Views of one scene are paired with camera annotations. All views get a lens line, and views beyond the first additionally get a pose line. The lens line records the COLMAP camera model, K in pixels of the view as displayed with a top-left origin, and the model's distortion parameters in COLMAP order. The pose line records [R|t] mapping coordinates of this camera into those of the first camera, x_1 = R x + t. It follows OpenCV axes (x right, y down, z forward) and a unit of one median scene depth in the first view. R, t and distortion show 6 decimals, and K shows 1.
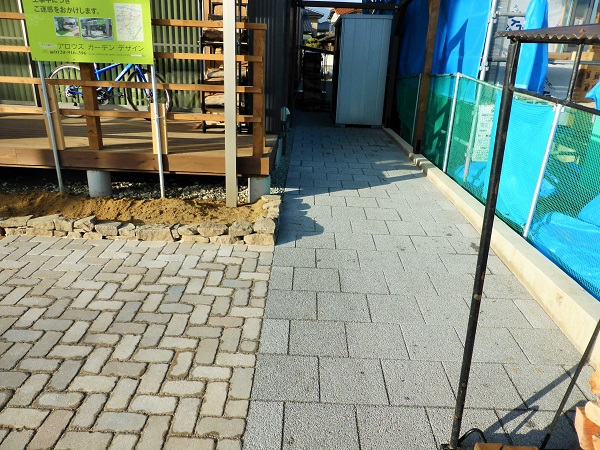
lens RADIAL K [[440.9, 0, 301.1], [0, 440.9, 230.7], [0, 0, 1]] dist [-0.021017, 0.018937]
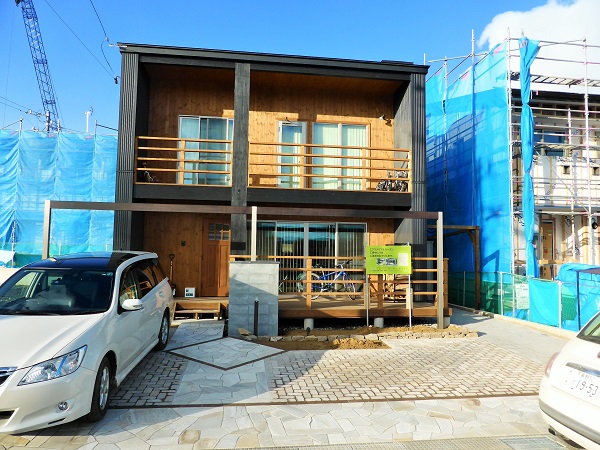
lens RADIAL K [[440.9, 0, 299.2], [0, 440.9, 225.8], [0, 0, 1]] dist [-0.021017, 0.018937]
pose [[0.986286, -0.012885, 0.164539, -1.482254], [0.079412, 0.911006, -0.404674, 0.391604], [-0.144682, 0.412191, 0.899536, -1.477372]]
